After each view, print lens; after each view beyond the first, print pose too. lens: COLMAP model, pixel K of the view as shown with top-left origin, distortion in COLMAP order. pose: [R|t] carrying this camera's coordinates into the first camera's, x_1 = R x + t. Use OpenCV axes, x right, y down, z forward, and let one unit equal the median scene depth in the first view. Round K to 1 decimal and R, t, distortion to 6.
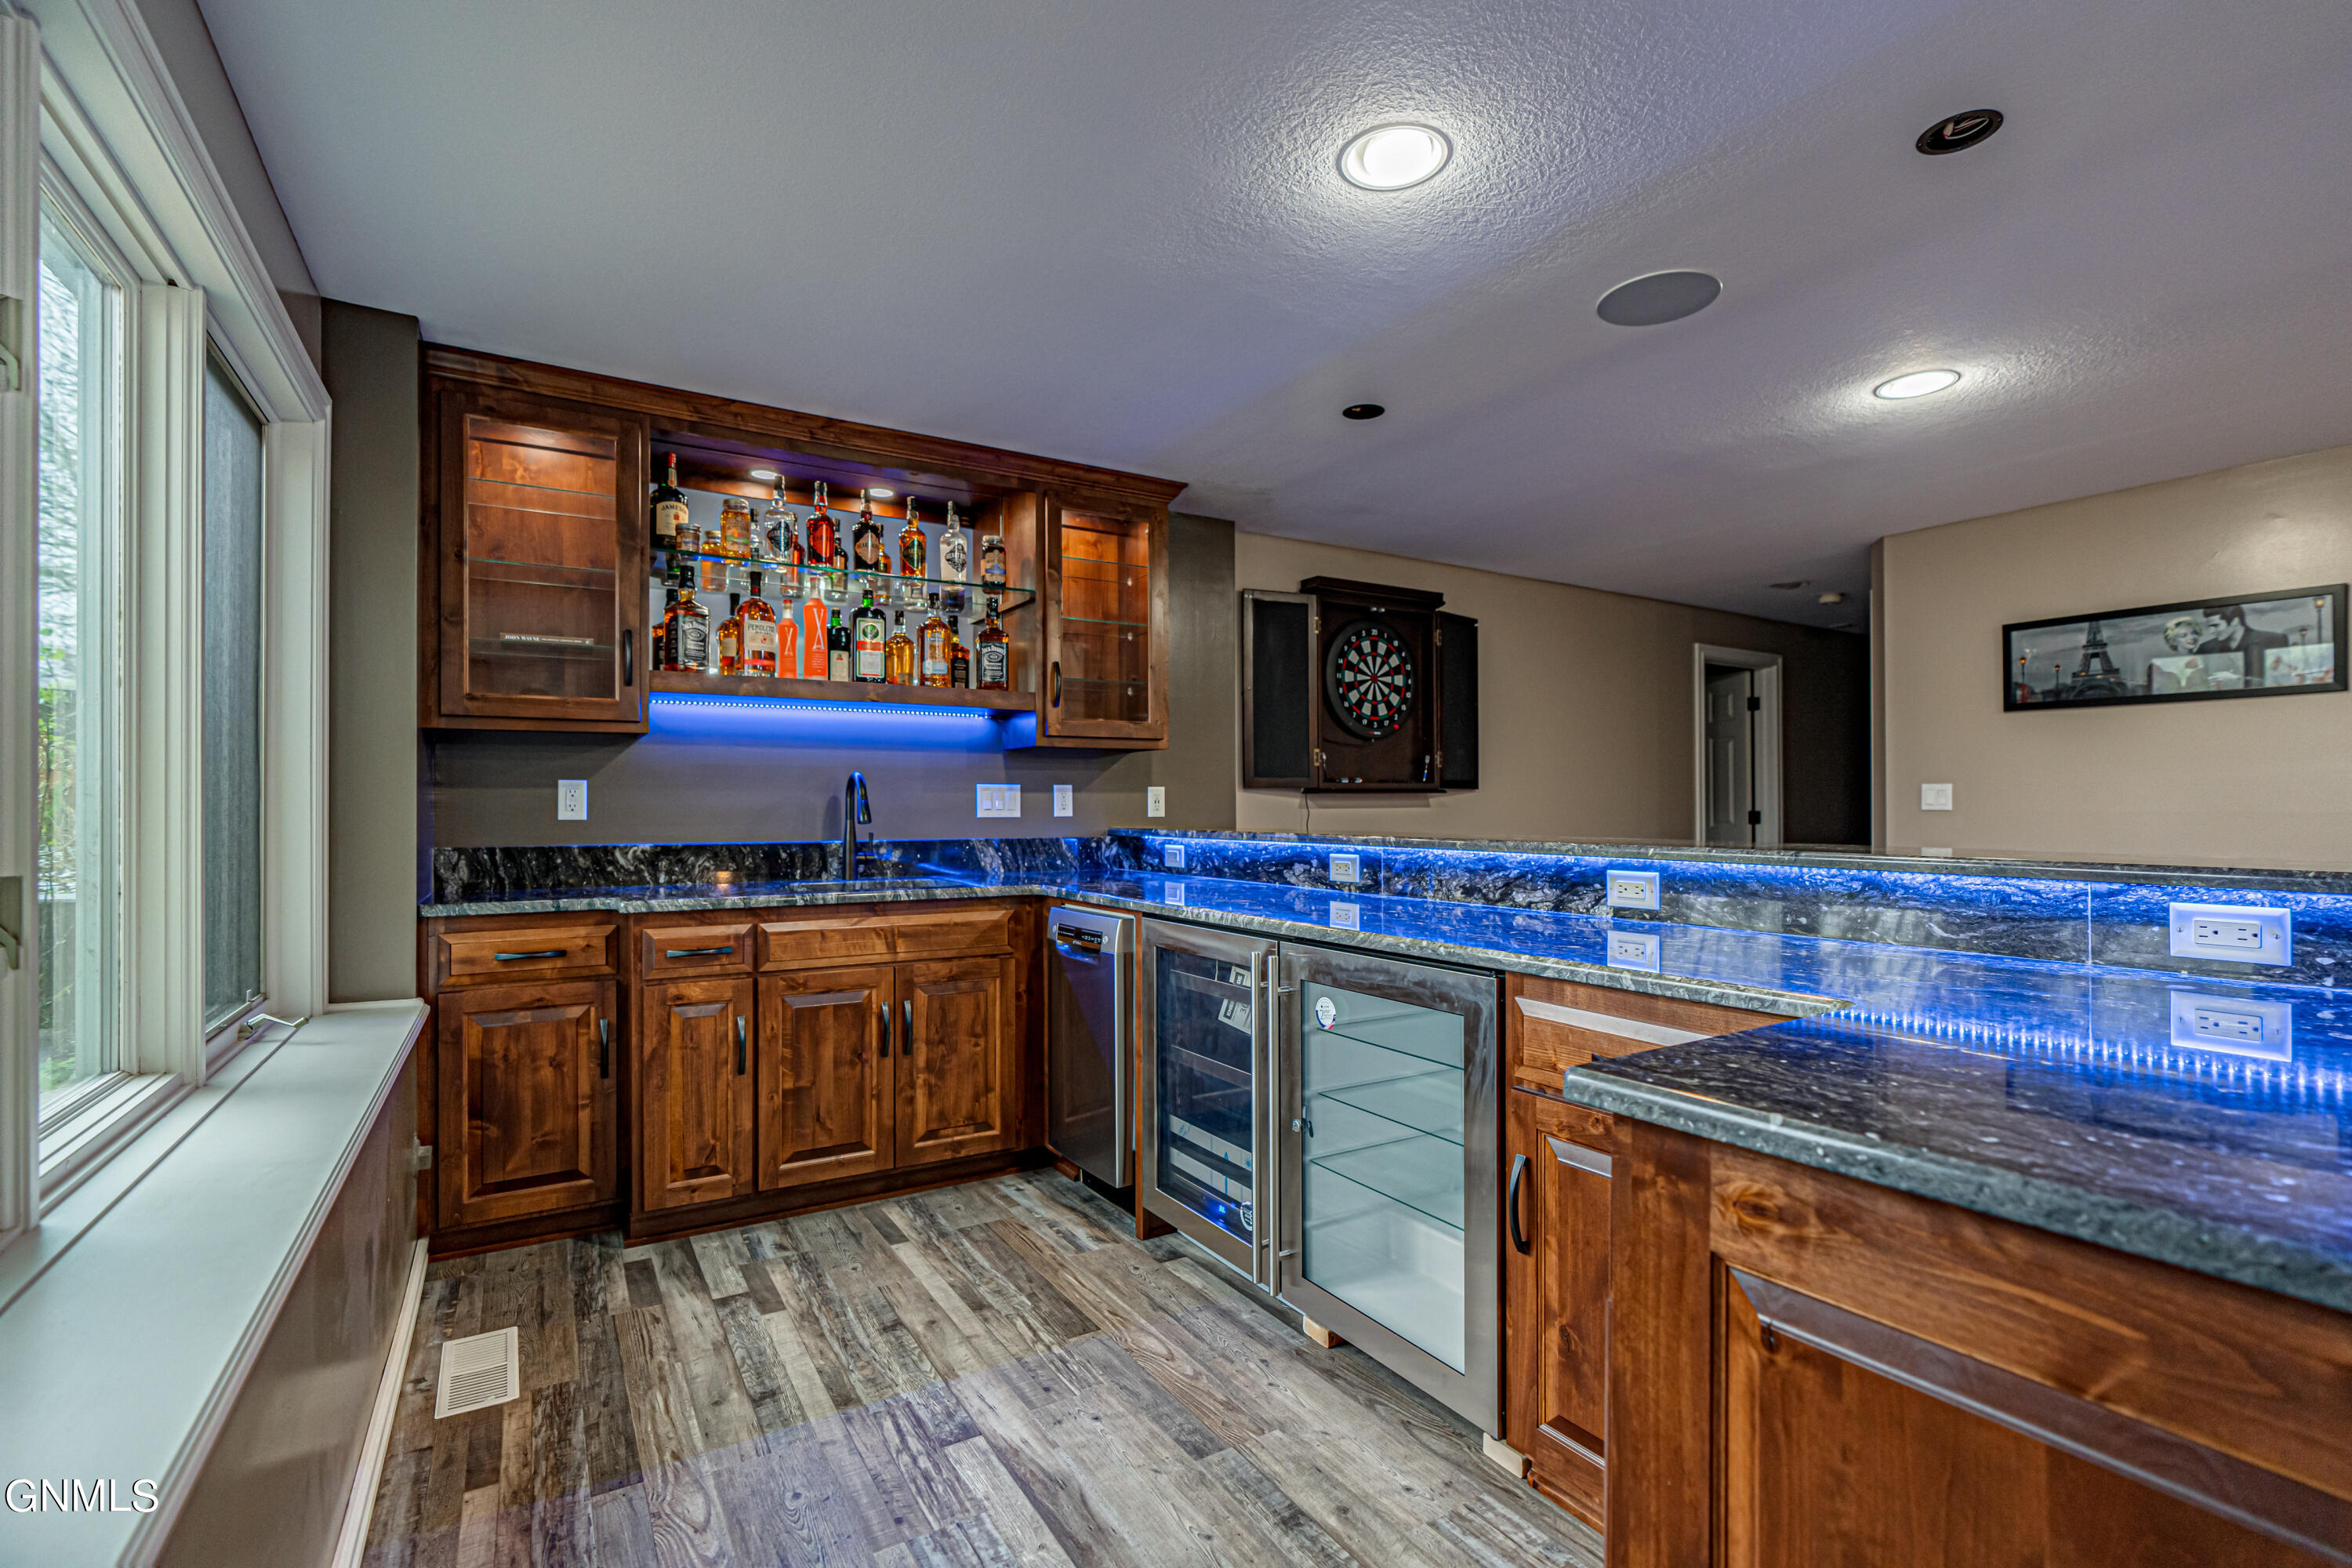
lens RADIAL K [[1114.5, 0, 1185.3], [0, 1114.5, 797.0], [0, 0, 1]] dist [0.002312, -0.000701]
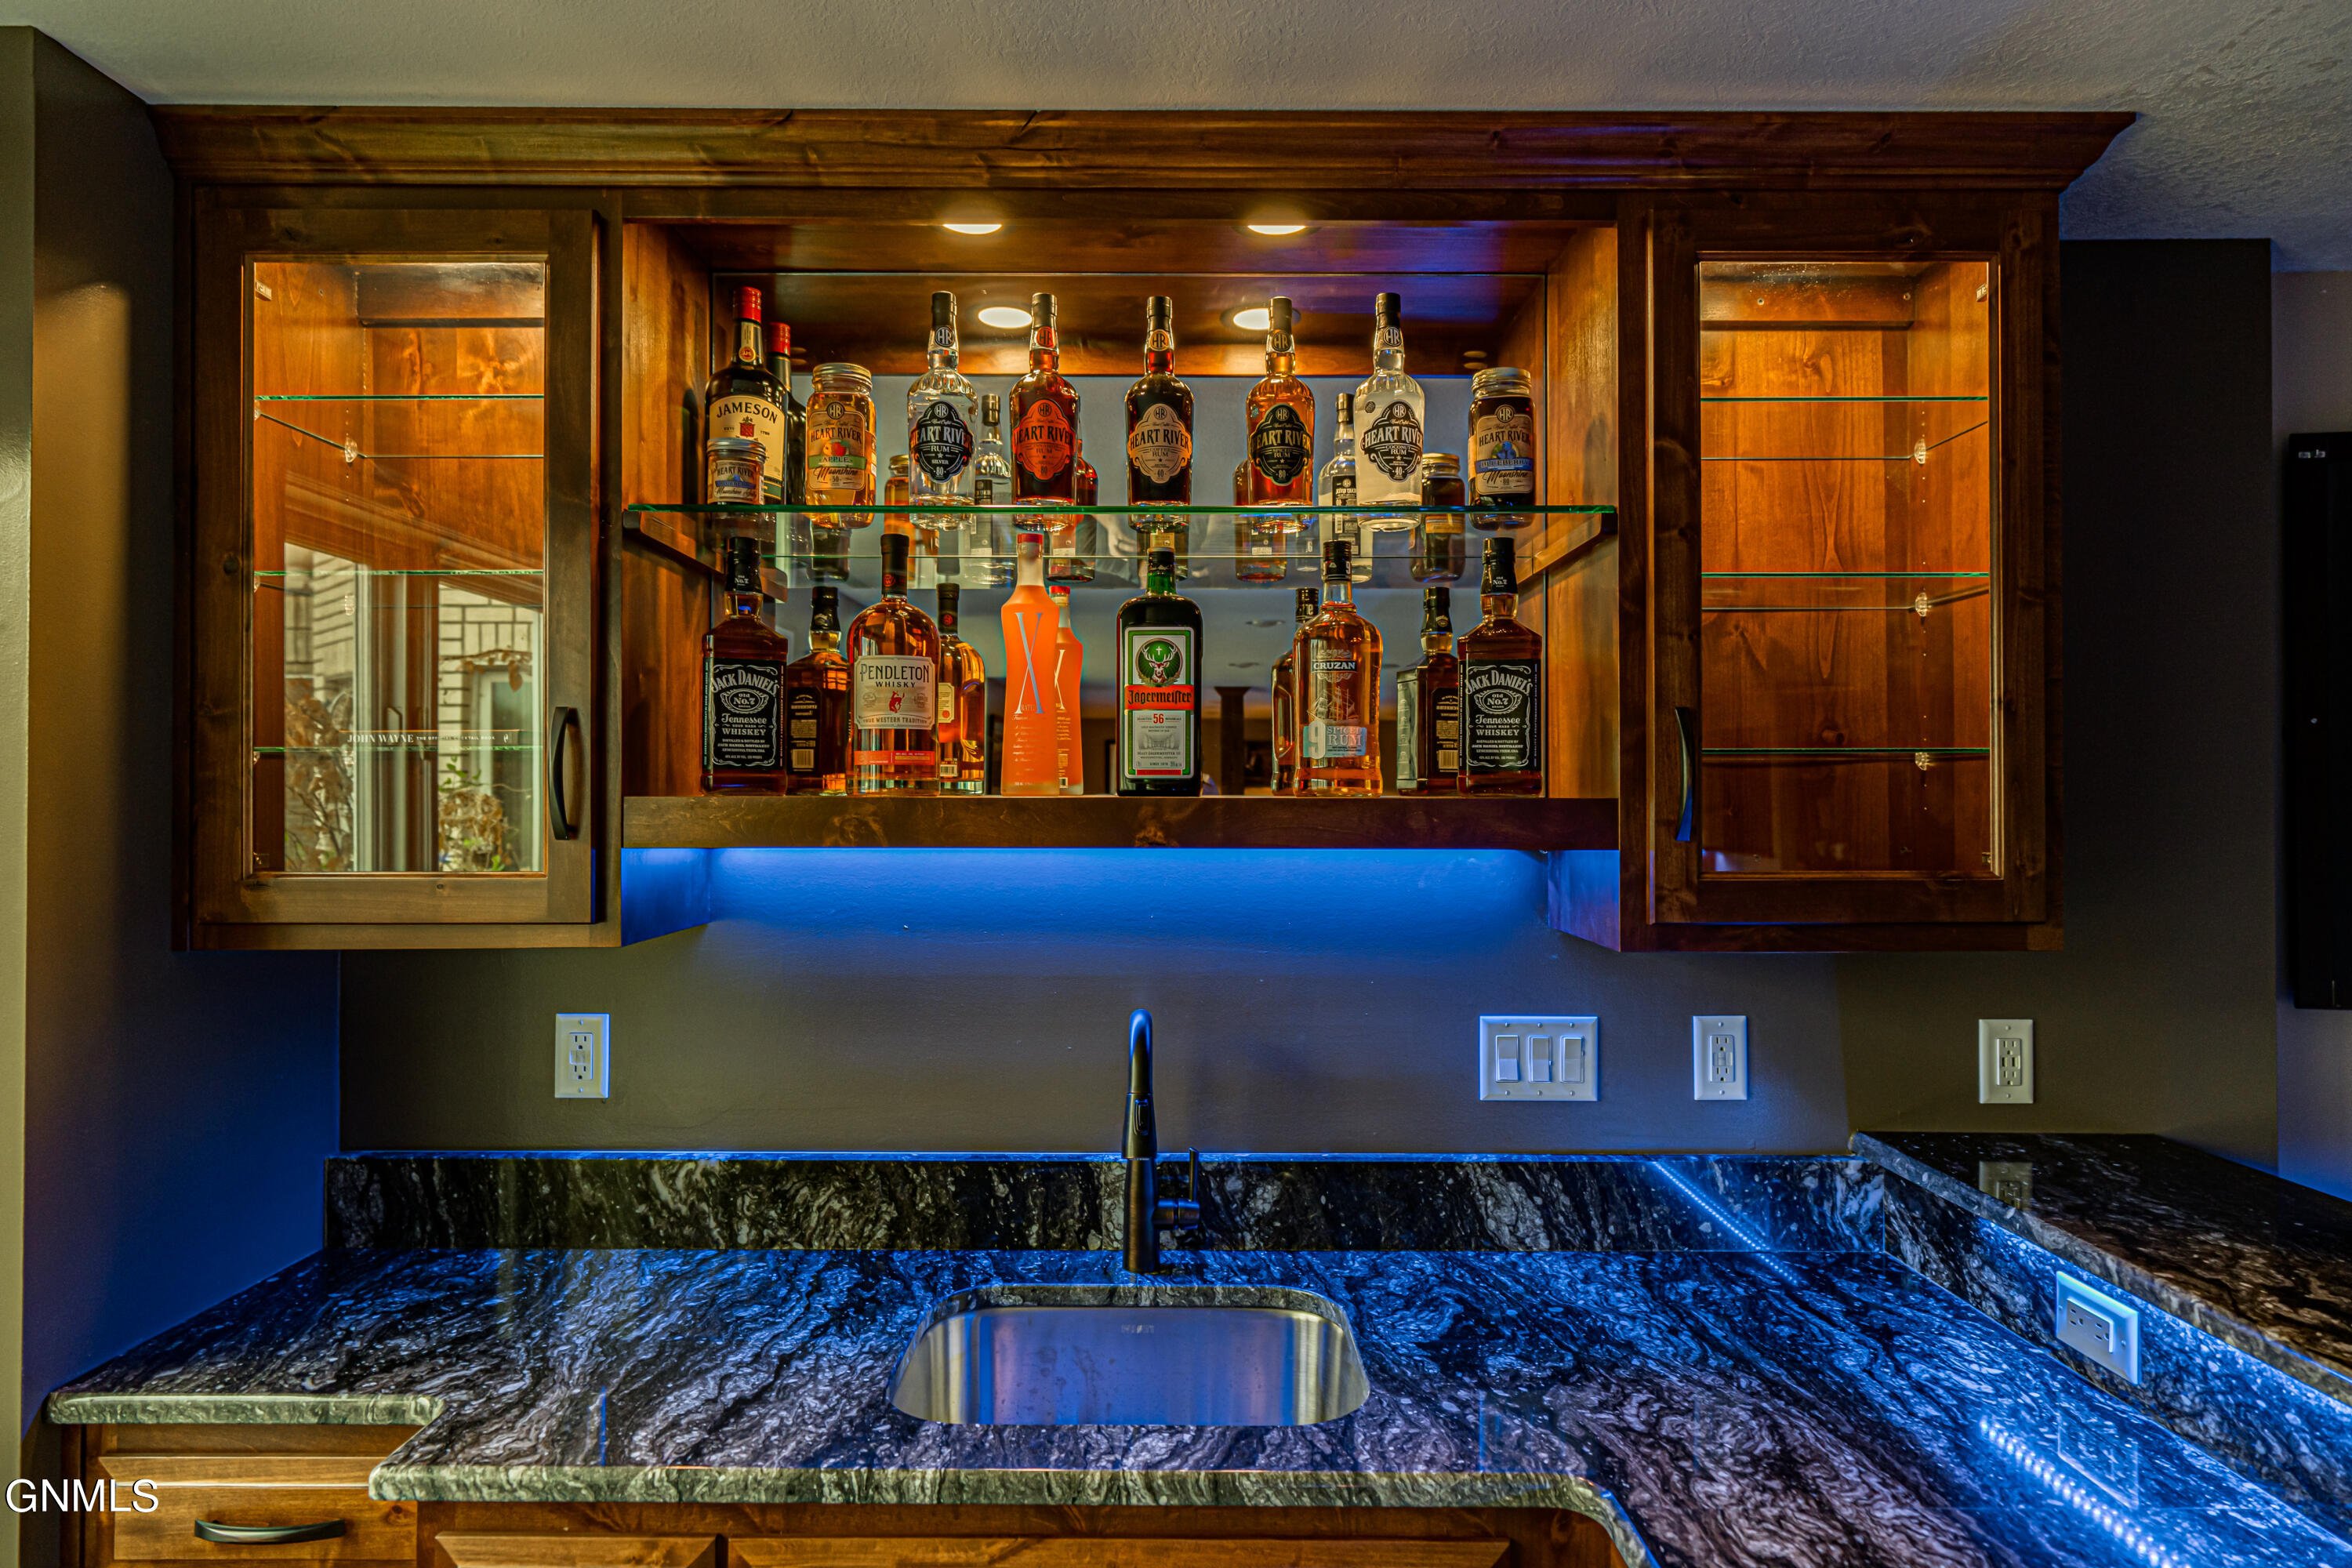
lens RADIAL K [[1338.8, 0, 1162.8], [0, 1338.8, 784.9], [0, 0, 1]] dist [0.001005, -0.000158]
pose [[0.850759, -0.001289, -0.525555, -0.035461], [0.004282, 0.999981, 0.004478, -0.101140], [0.525539, -0.006060, 0.850748, 0.573173]]
